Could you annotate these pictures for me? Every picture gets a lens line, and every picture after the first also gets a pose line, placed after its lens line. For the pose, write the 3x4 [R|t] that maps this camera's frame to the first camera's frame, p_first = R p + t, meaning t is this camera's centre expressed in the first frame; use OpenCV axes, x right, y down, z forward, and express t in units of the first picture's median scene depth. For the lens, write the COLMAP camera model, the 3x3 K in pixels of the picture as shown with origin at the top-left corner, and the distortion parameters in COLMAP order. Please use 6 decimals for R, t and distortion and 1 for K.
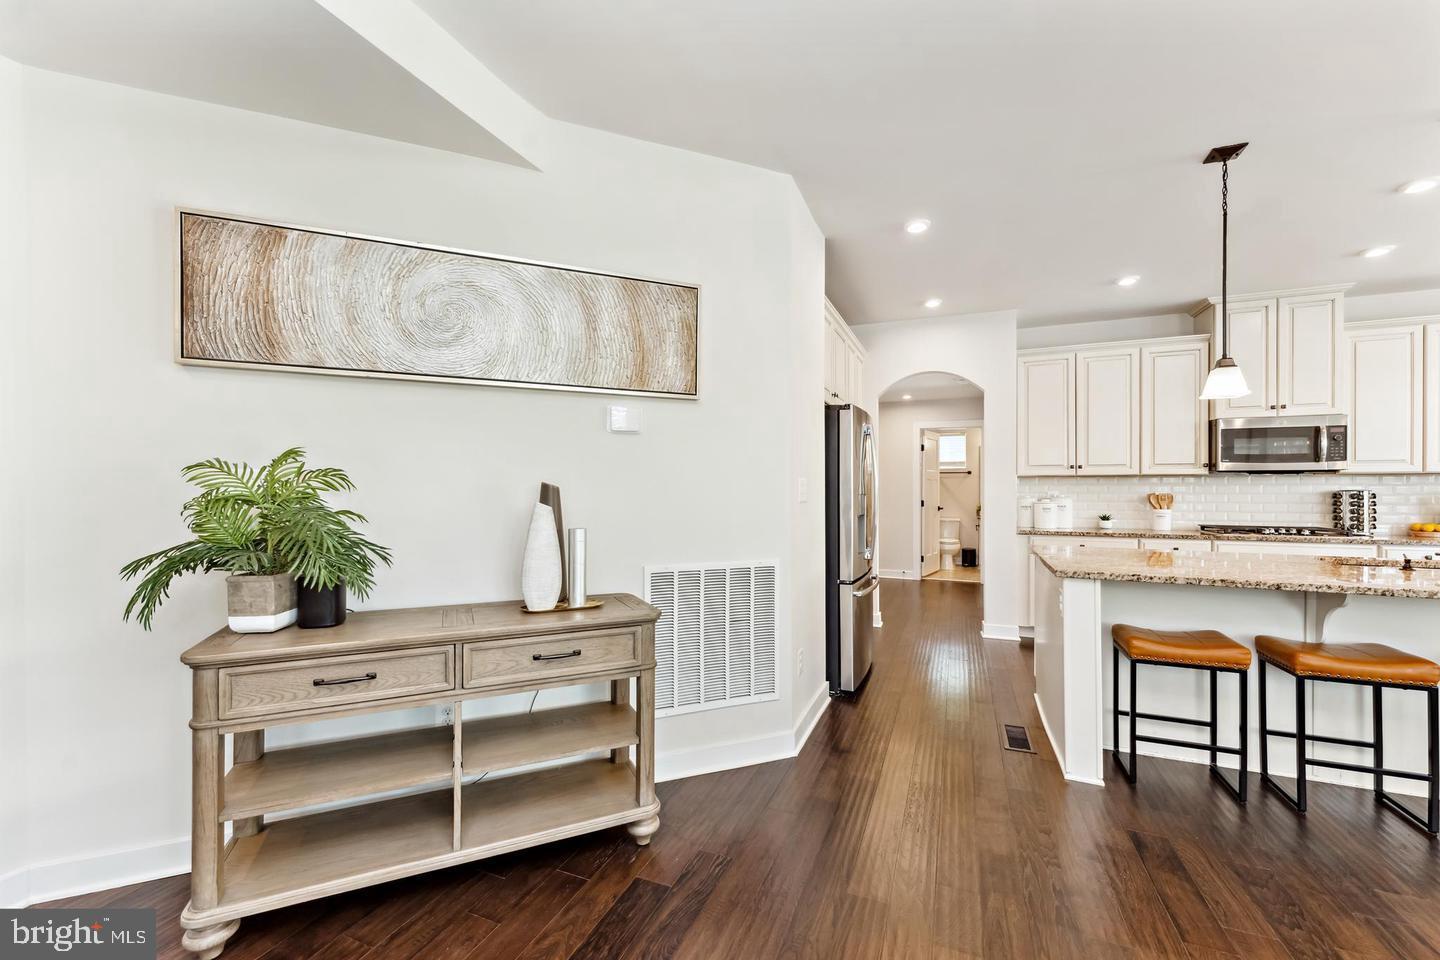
lens RADIAL K [[576.5, 0, 720.0], [0, 576.5, 480.0], [0, 0, 1]] dist [0.003483, 0.000271]
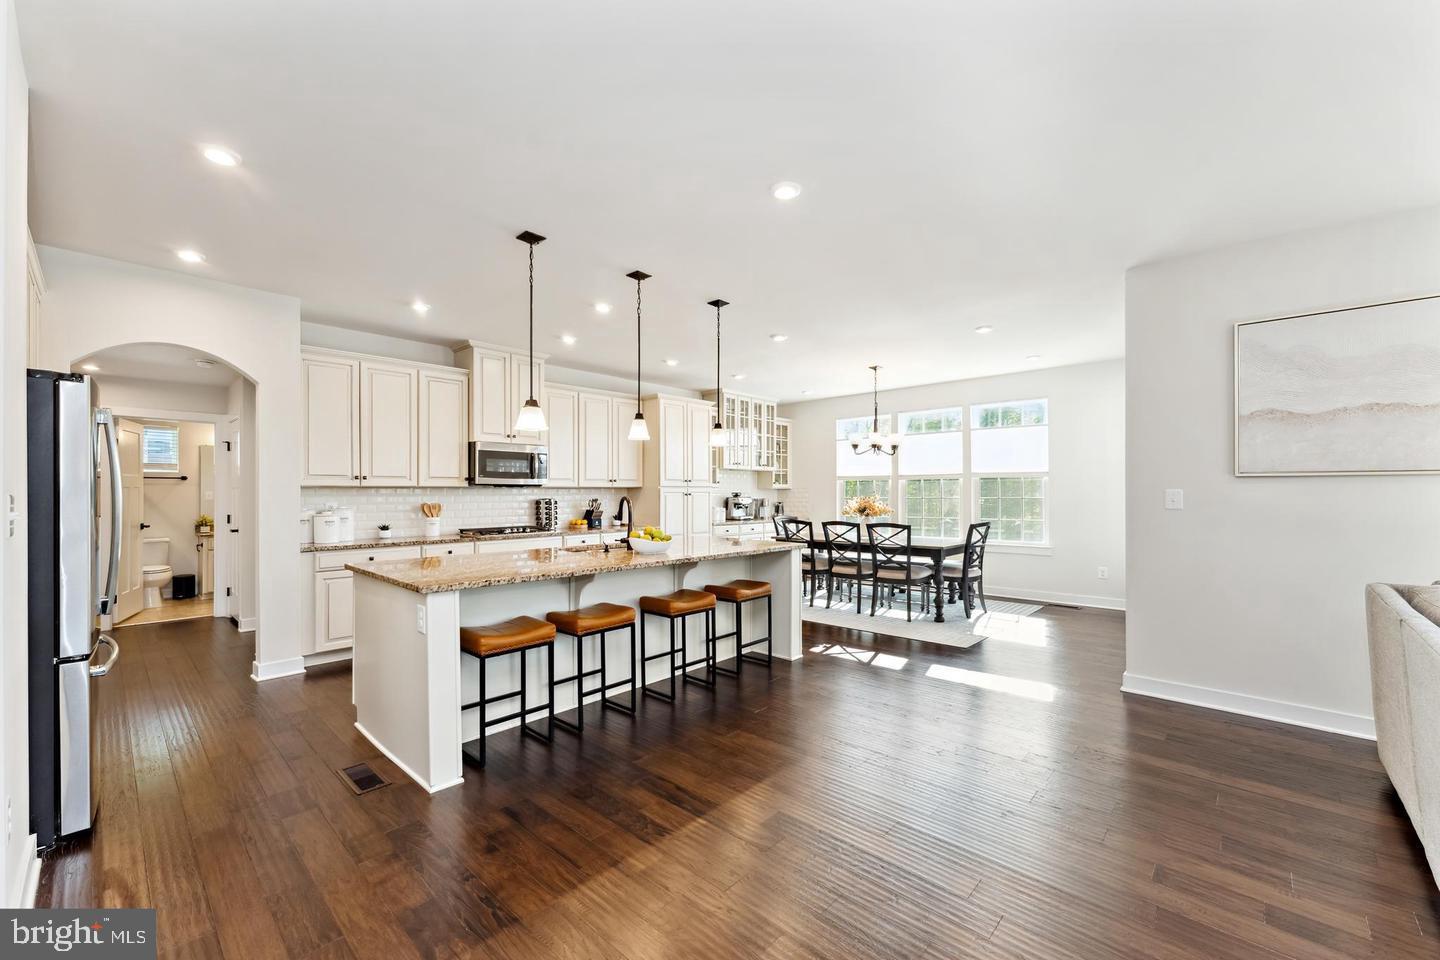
lens RADIAL K [[574.0, 0, 720.0], [0, 574.0, 480.0], [0, 0, 1]] dist [-0.000172, 0.000195]
pose [[0.349471, 0.019023, 0.936754, -0.093375], [-0.009381, 0.999815, -0.016804, -0.008964], [-0.936900, -0.002916, 0.349585, 0.097395]]
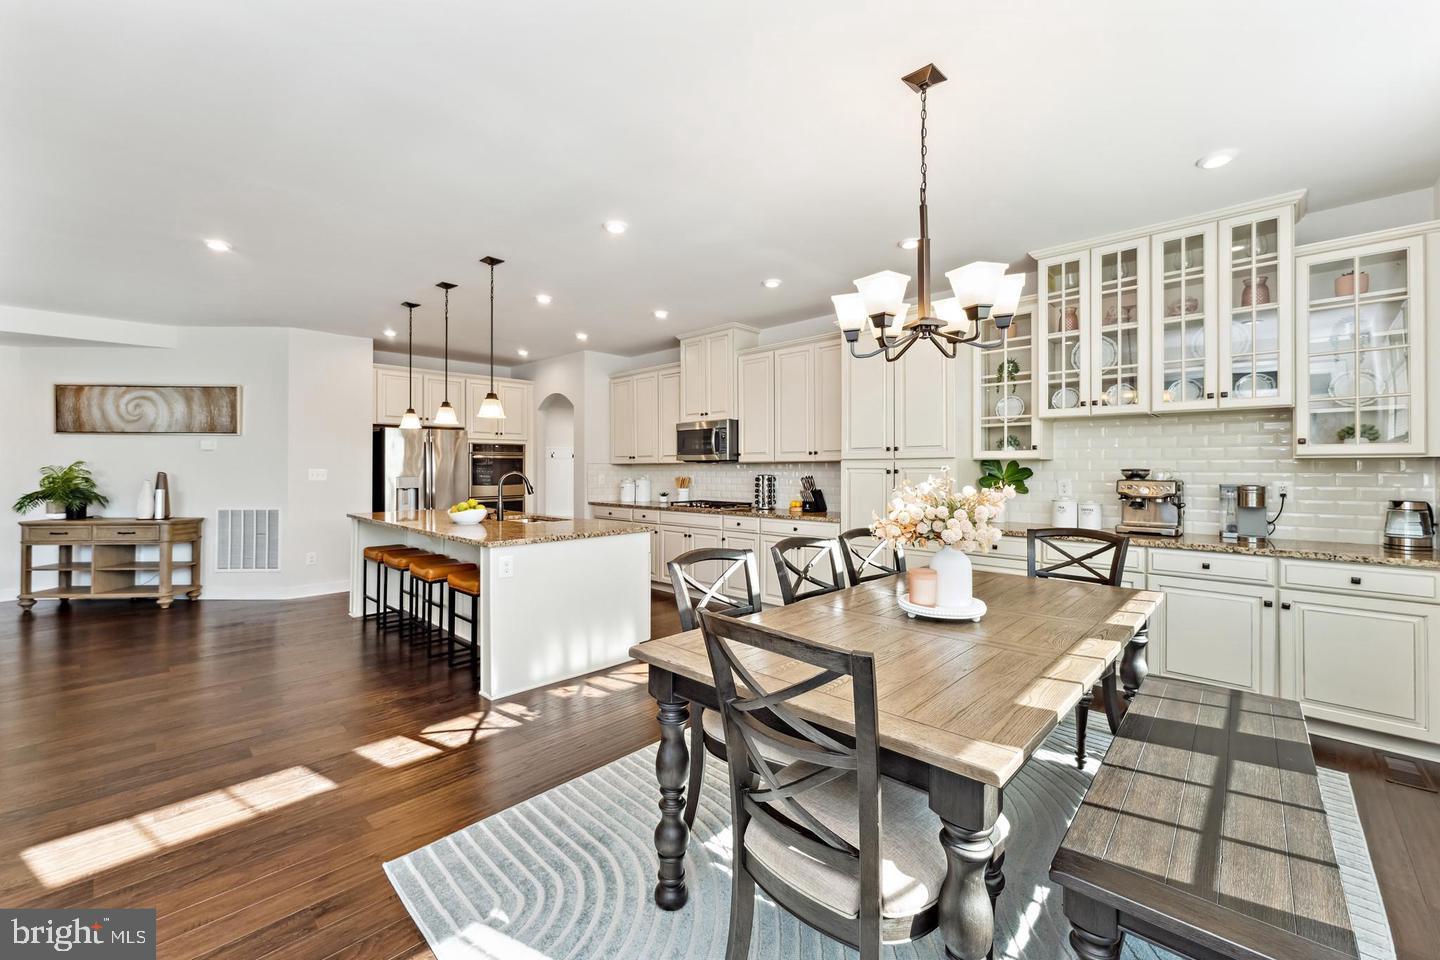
lens RADIAL K [[574.0, 0, 720.0], [0, 574.0, 480.0], [0, 0, 1]] dist [-0.000172, 0.000195]
pose [[0.934677, 0.006750, -0.355433, 1.477902], [0.005953, 0.999382, 0.034634, -0.017423], [0.355447, -0.034488, 0.934060, -0.260807]]
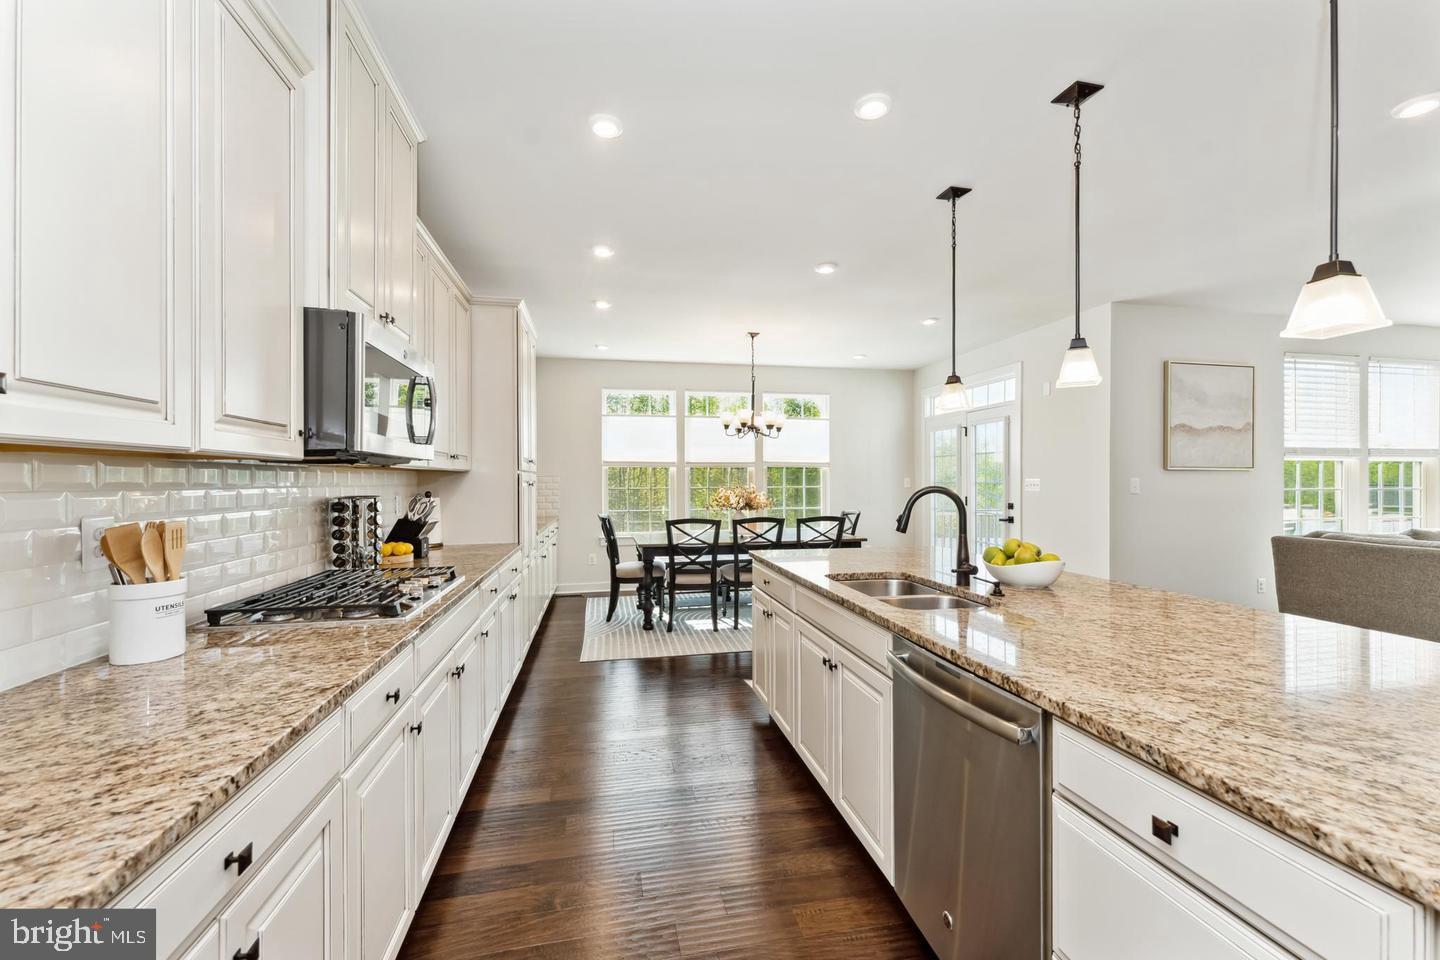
lens RADIAL K [[586.4, 0, 720.0], [0, 586.4, 480.0], [0, 0, 1]] dist [0.000334, -0.000015]
pose [[-0.561189, 0.007820, 0.827651, 0.415377], [-0.005134, 0.999903, -0.012929, 0.006026], [-0.827672, -0.011505, -0.561095, 1.038152]]
